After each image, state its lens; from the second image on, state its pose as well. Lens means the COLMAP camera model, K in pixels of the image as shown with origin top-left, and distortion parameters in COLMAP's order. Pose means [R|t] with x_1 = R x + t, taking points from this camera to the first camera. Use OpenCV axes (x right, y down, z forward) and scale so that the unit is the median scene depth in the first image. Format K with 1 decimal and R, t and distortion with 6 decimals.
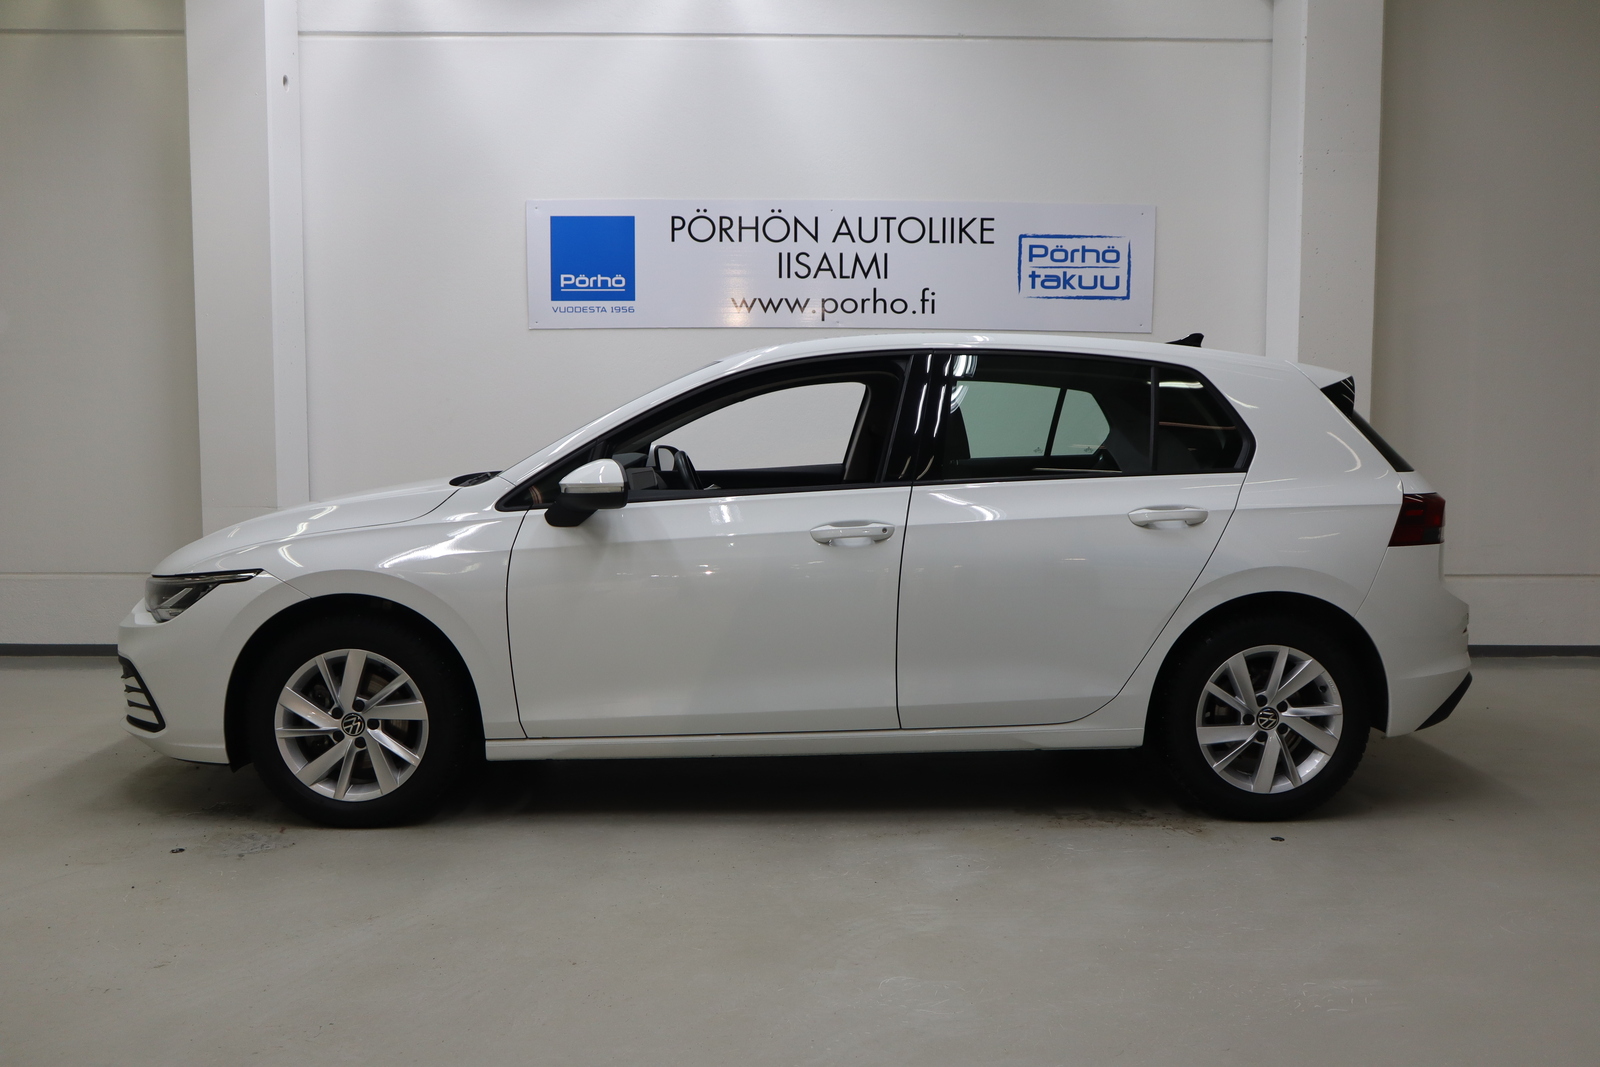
lens RADIAL K [[1359.2, 0, 813.2], [0, 1359.2, 539.2], [0, 0, 1]] dist [-0.074202, 0.091000]
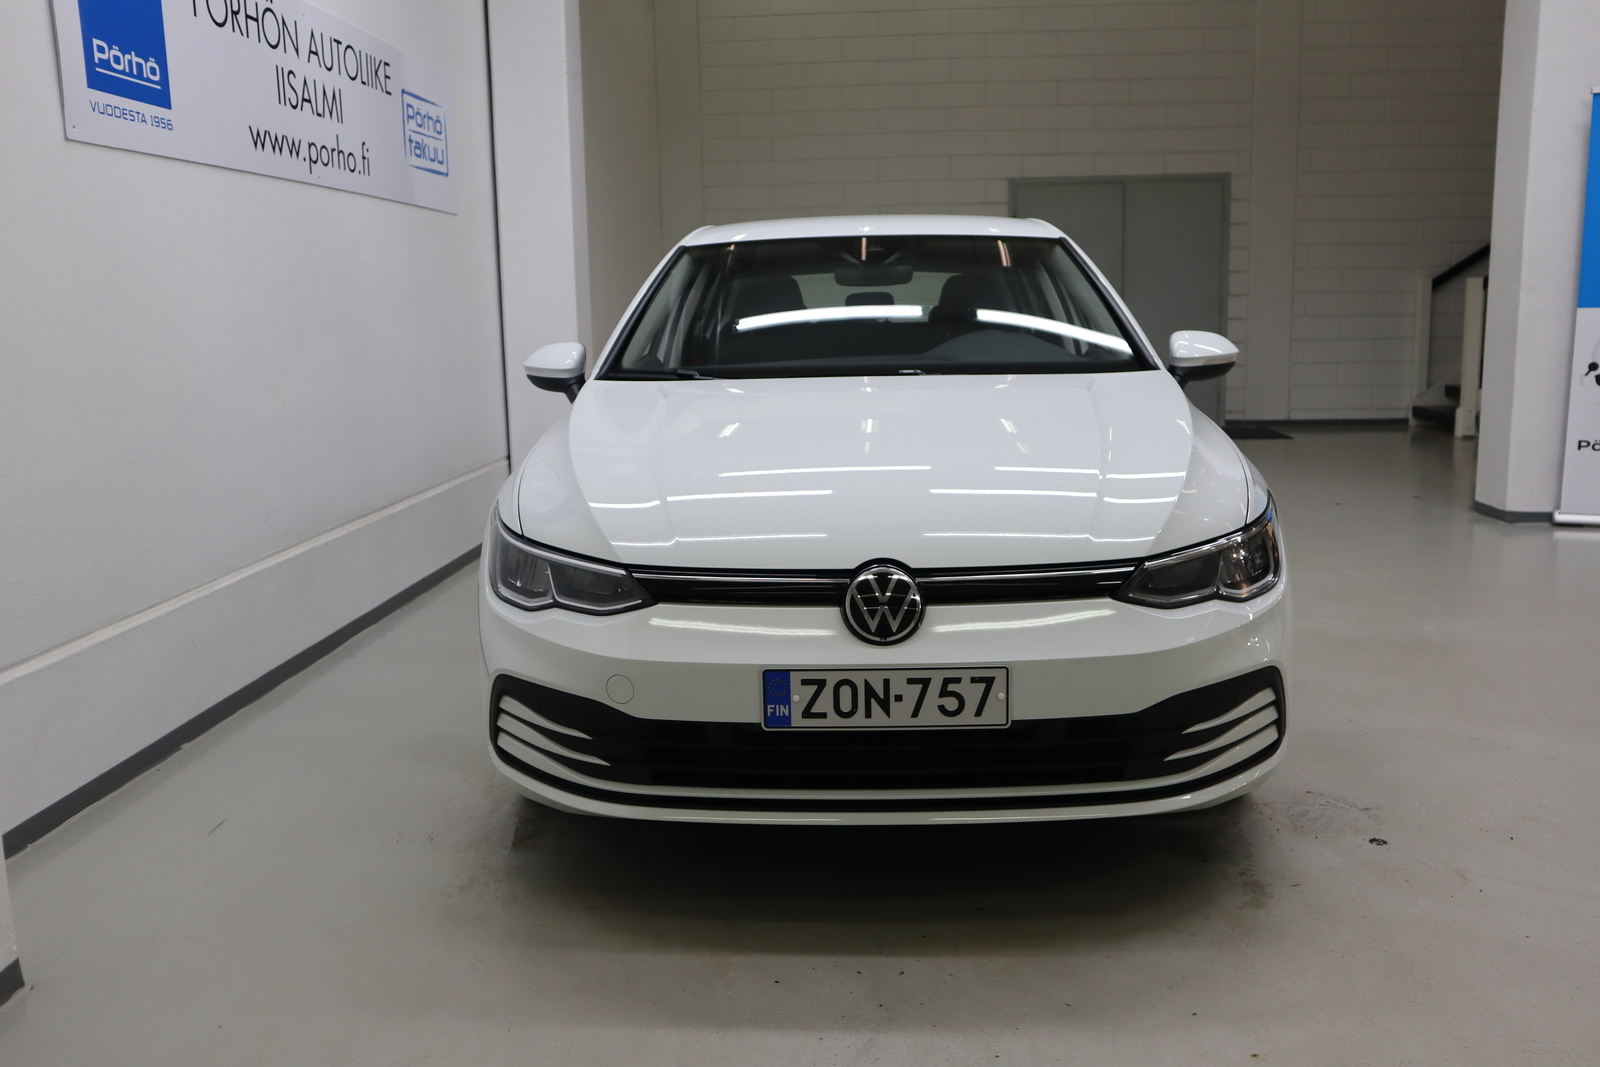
lens RADIAL K [[1359.2, 0, 803.8], [0, 1359.2, 539.1], [0, 0, 1]] dist [-0.074202, 0.091000]
pose [[0.070959, -0.179145, 0.981260, -0.703287], [0.106196, 0.979506, 0.171145, -0.066813], [-0.991810, 0.092062, 0.088529, 0.702673]]
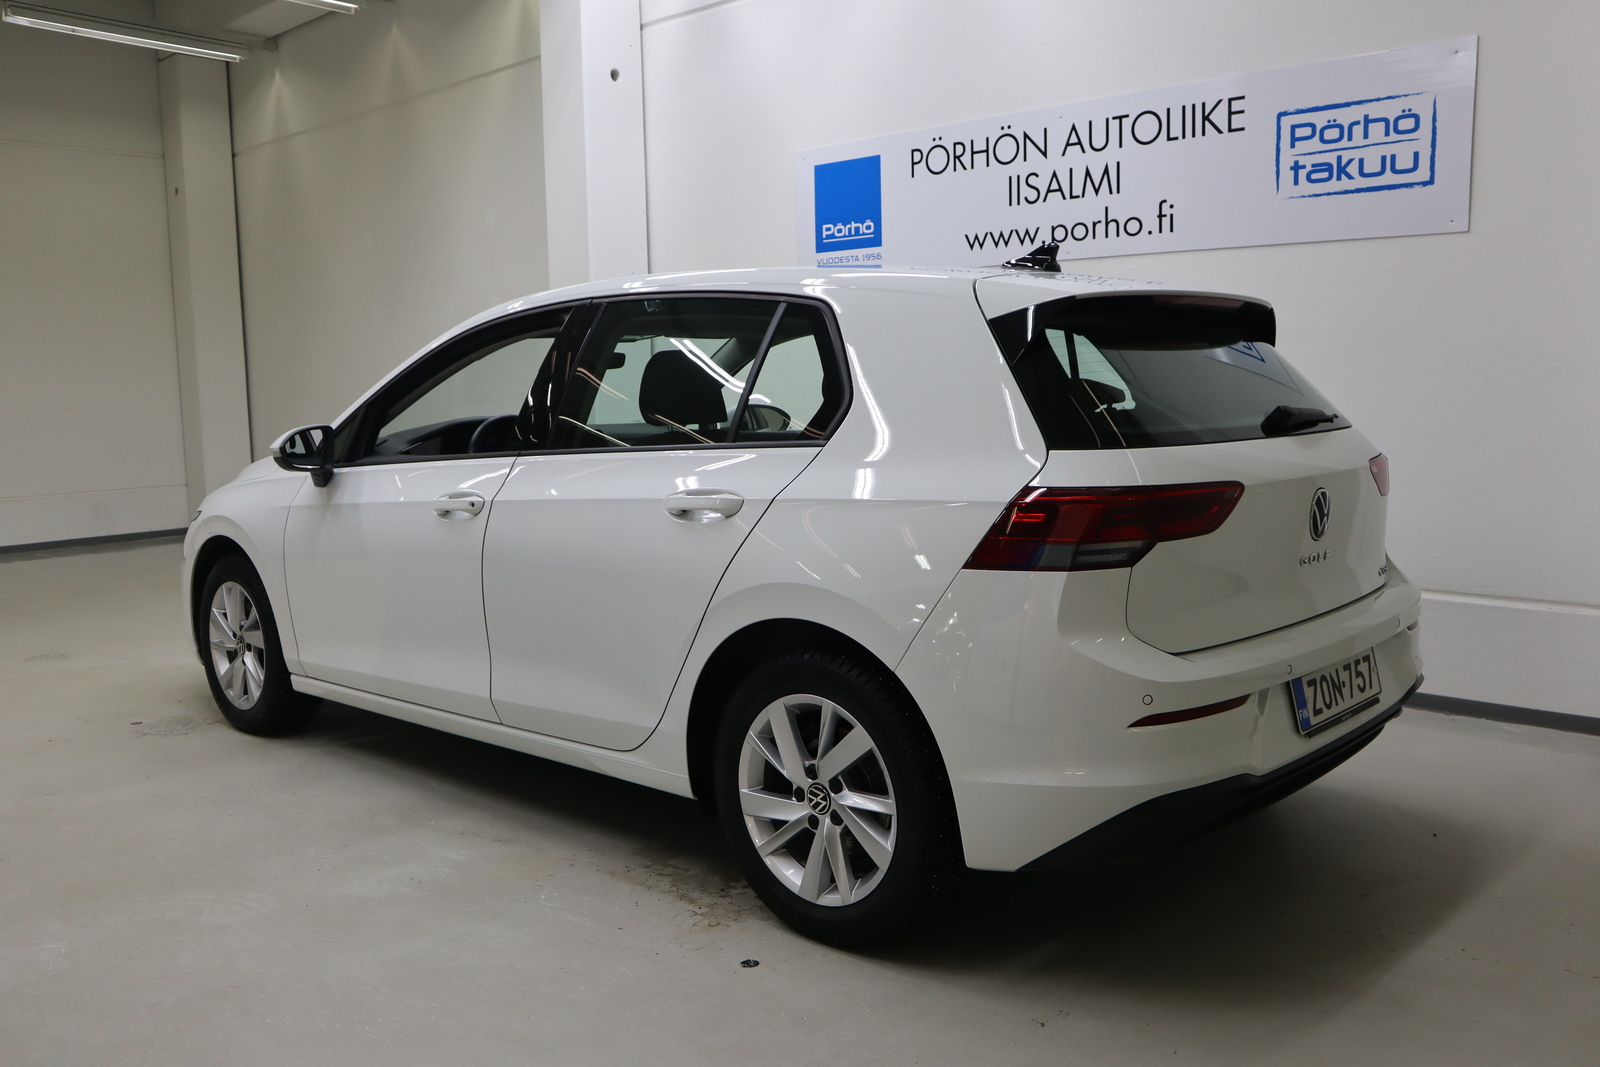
lens RADIAL K [[1359.2, 0, 791.9], [0, 1359.2, 538.9], [0, 0, 1]] dist [-0.074202, 0.091000]
pose [[0.706380, 0.067234, -0.704632, 0.494538], [-0.039940, 0.997679, 0.055157, -0.024608], [0.706705, -0.010819, 0.707426, 0.297269]]
